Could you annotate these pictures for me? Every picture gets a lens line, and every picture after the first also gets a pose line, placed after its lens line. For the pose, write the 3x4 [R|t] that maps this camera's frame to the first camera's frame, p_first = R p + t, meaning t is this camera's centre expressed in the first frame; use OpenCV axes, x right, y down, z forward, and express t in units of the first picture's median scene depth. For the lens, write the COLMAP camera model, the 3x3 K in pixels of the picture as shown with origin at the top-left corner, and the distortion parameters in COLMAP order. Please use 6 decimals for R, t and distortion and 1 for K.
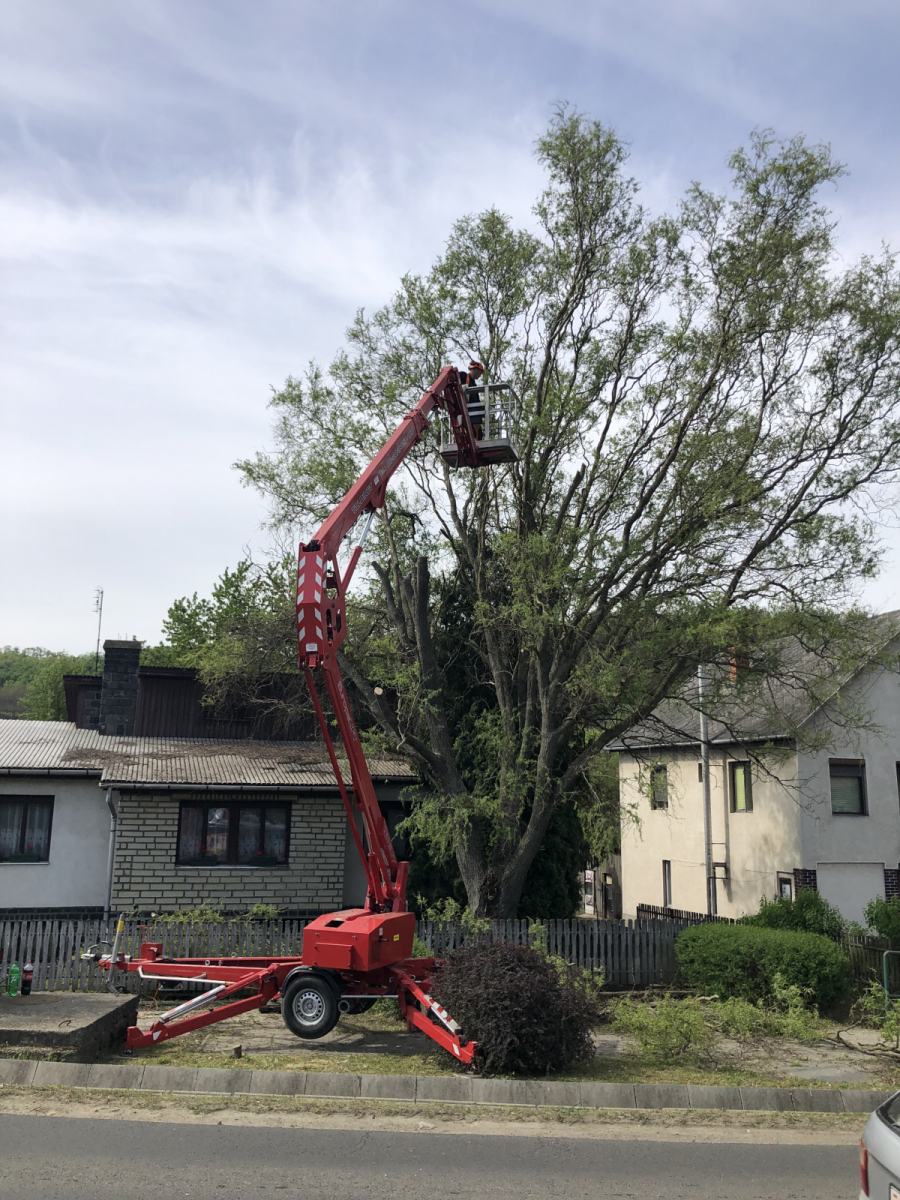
lens RADIAL K [[985.0, 0, 436.2], [0, 985.0, 605.1], [0, 0, 1]] dist [0.130955, -0.180087]
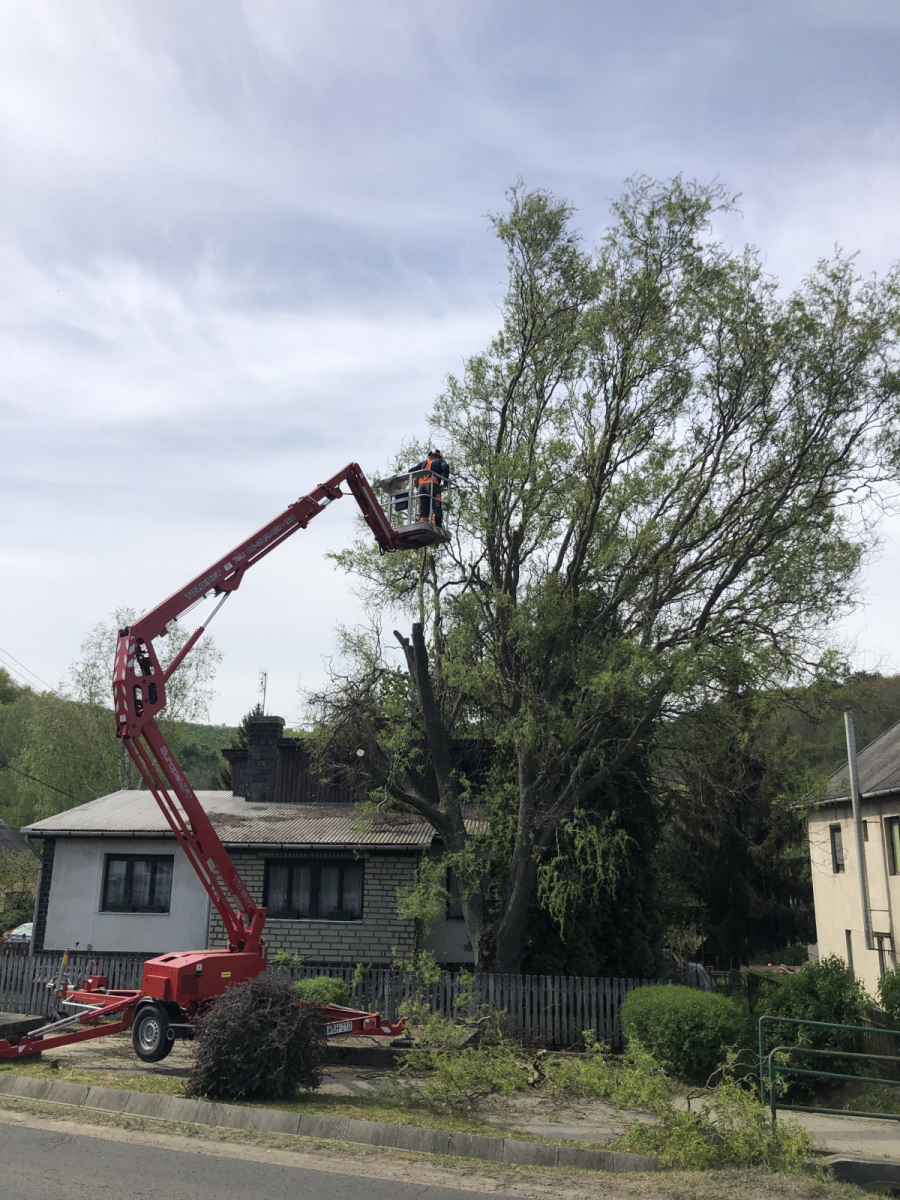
lens RADIAL K [[985.0, 0, 436.2], [0, 985.0, 605.1], [0, 0, 1]] dist [0.130955, -0.180087]
pose [[0.930411, -0.094132, -0.354224, 0.339124], [0.070798, 0.994413, -0.078297, 0.012909], [0.359615, 0.047770, 0.931877, 0.009469]]
